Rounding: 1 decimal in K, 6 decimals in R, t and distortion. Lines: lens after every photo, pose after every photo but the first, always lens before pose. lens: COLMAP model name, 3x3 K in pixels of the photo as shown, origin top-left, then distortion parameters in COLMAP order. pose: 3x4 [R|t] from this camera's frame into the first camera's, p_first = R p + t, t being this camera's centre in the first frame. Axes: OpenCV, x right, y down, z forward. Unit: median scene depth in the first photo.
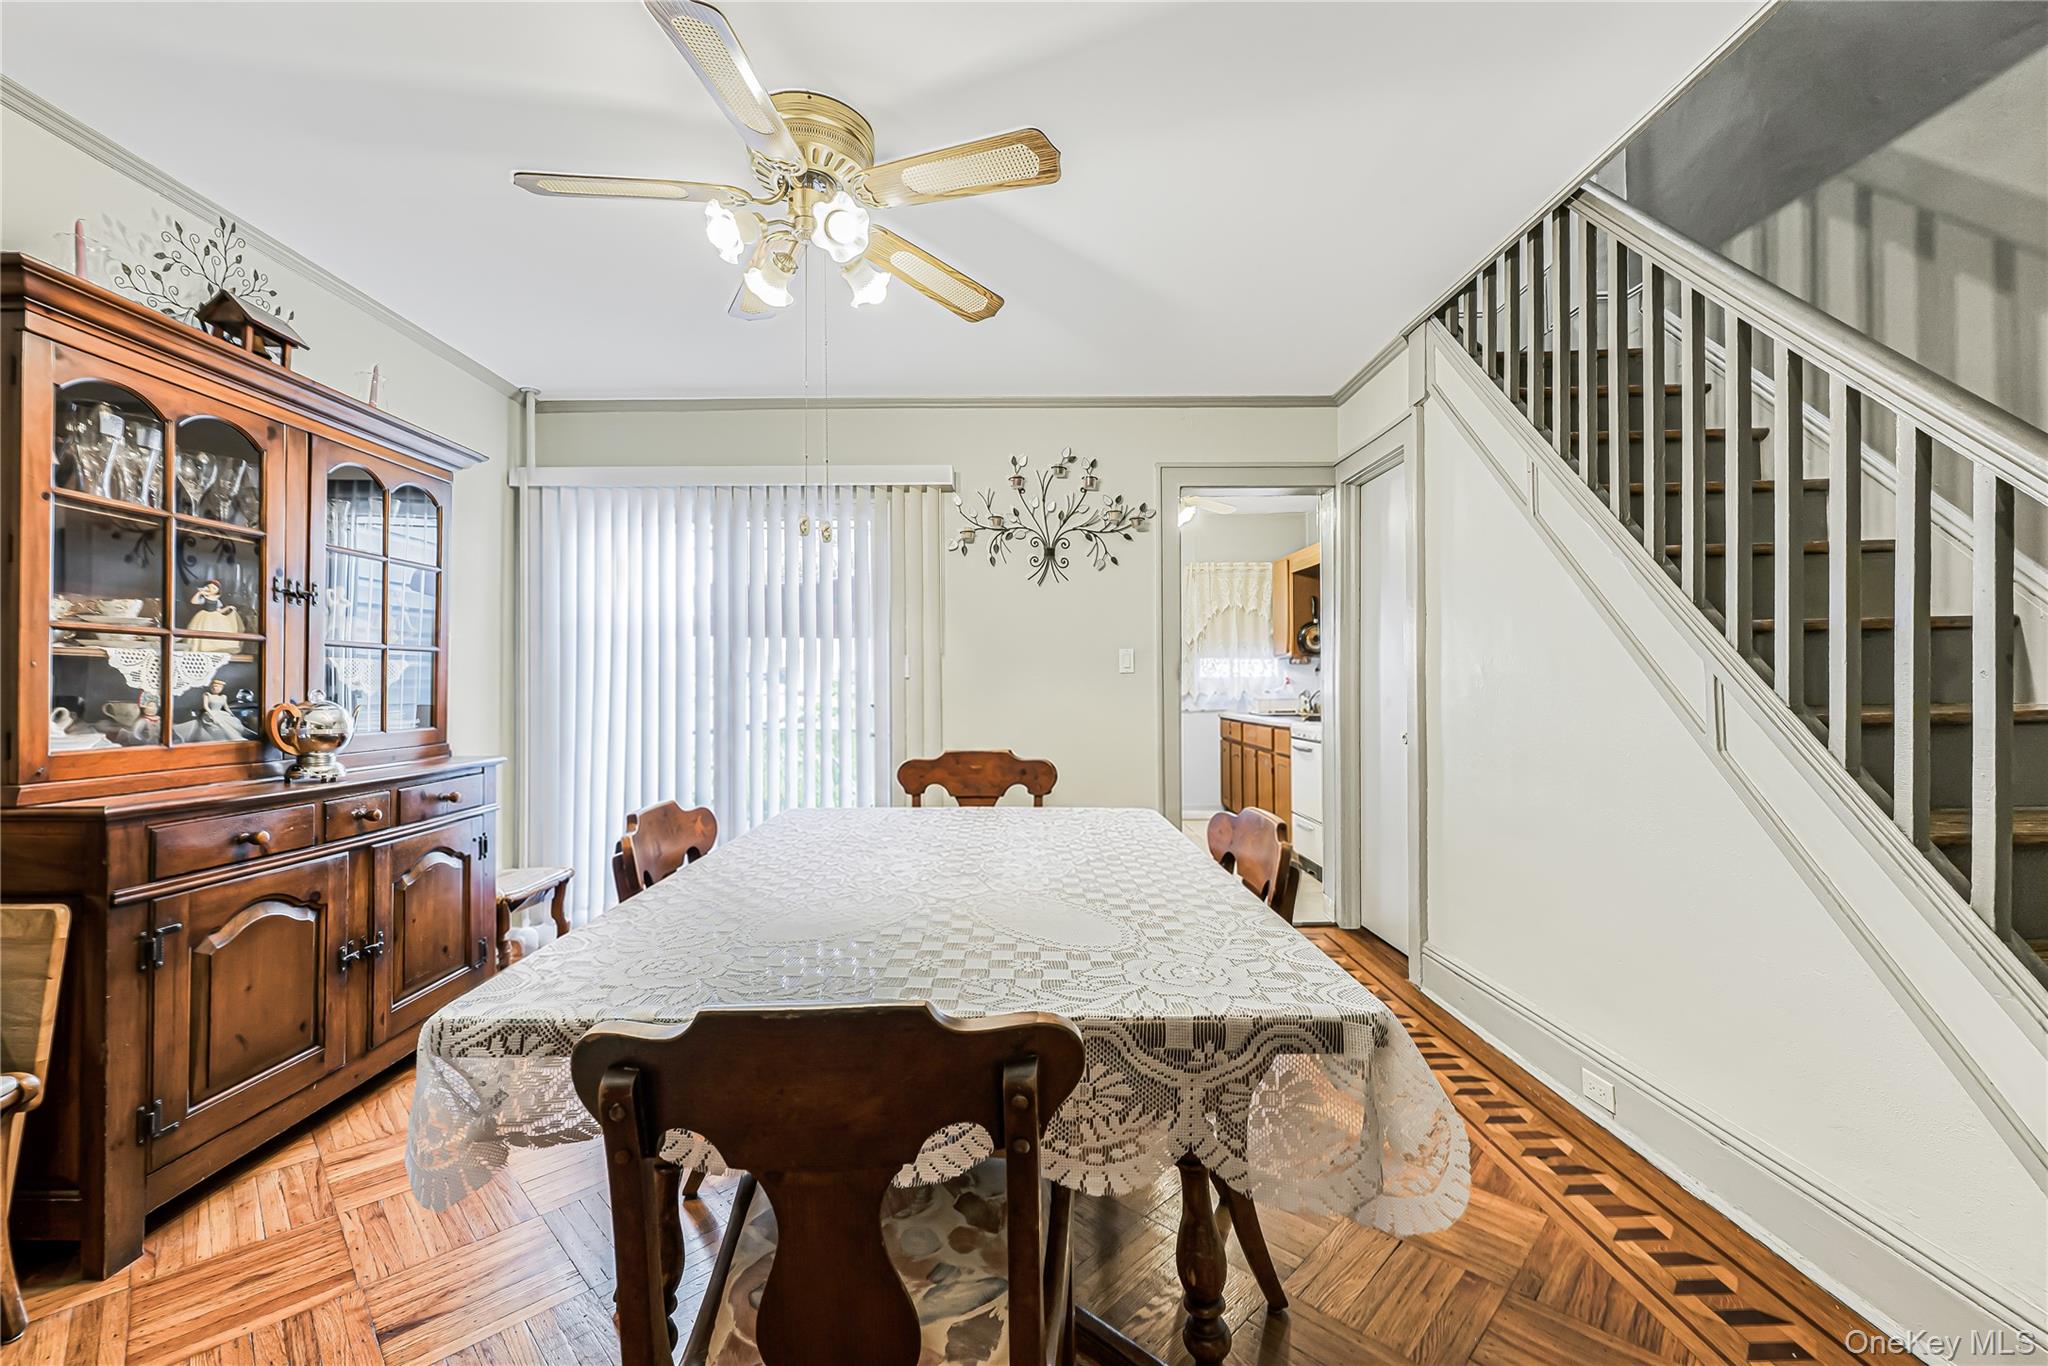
lens RADIAL K [[822.5, 0, 1011.3], [0, 822.5, 686.2], [0, 0, 1]] dist [-0.001285, -0.000403]
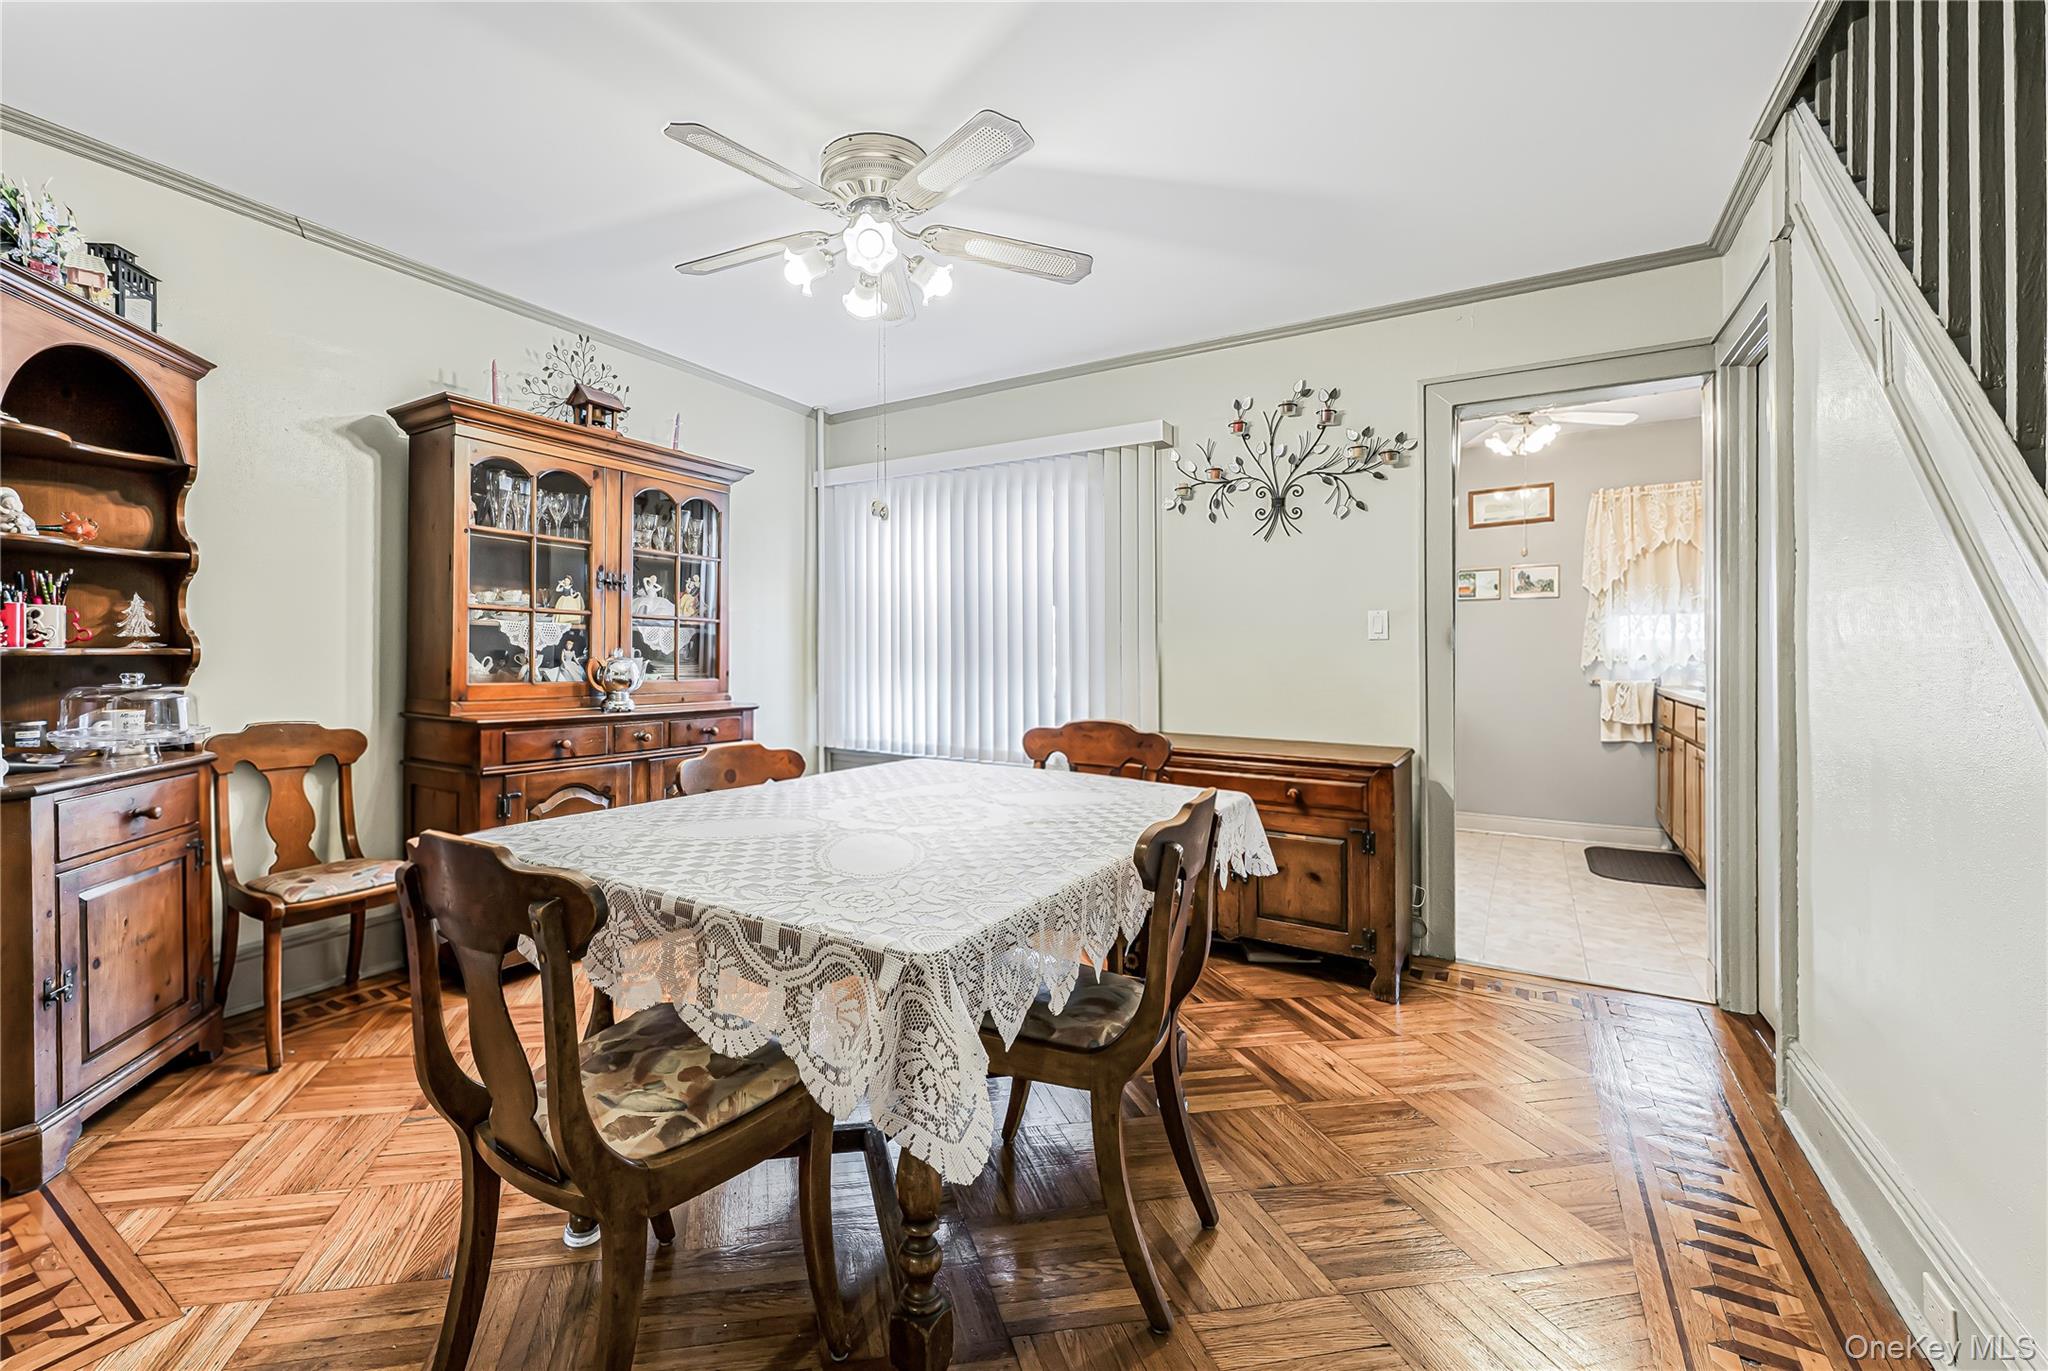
lens RADIAL K [[866.9, 0, 934.7], [0, 866.9, 661.1], [0, 0, 1]] dist [-0.002010, -0.000317]
pose [[0.828730, 0.014674, -0.559457, 0.452596], [-0.012760, 0.999892, 0.007325, 0.008323], [0.559504, 0.001068, 0.828827, 0.043785]]
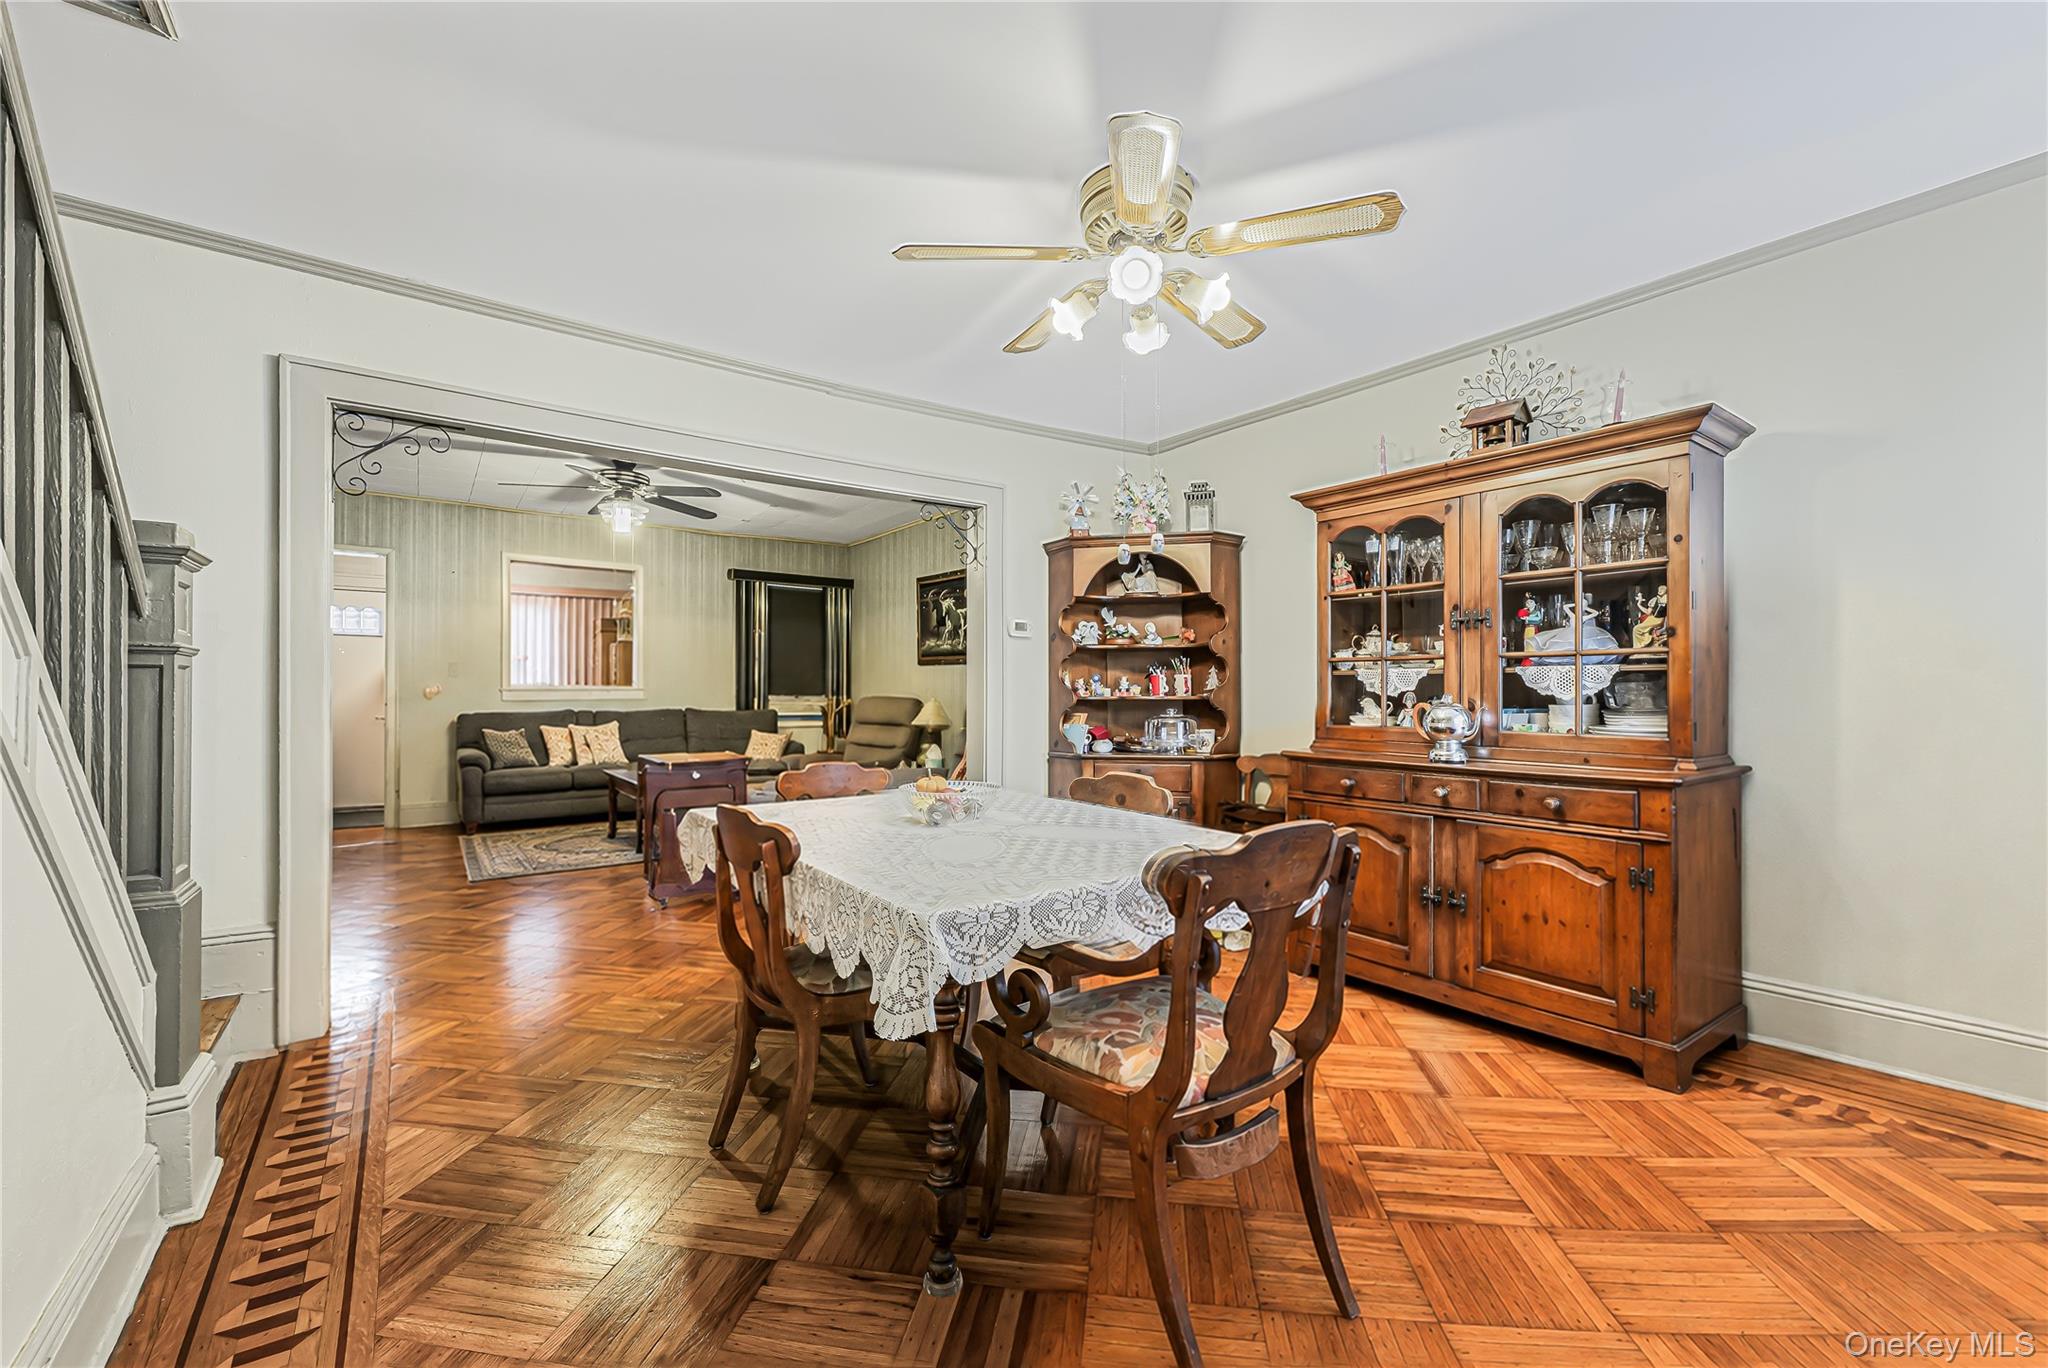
lens RADIAL K [[822.5, 0, 1011.3], [0, 822.5, 687.2], [0, 0, 1]] dist [-0.001285, -0.000403]
pose [[-0.804870, -0.002594, -0.593445, 0.487467], [-0.000082, 0.999991, -0.004259, 0.000414], [0.593451, -0.003380, -0.804863, 1.571393]]
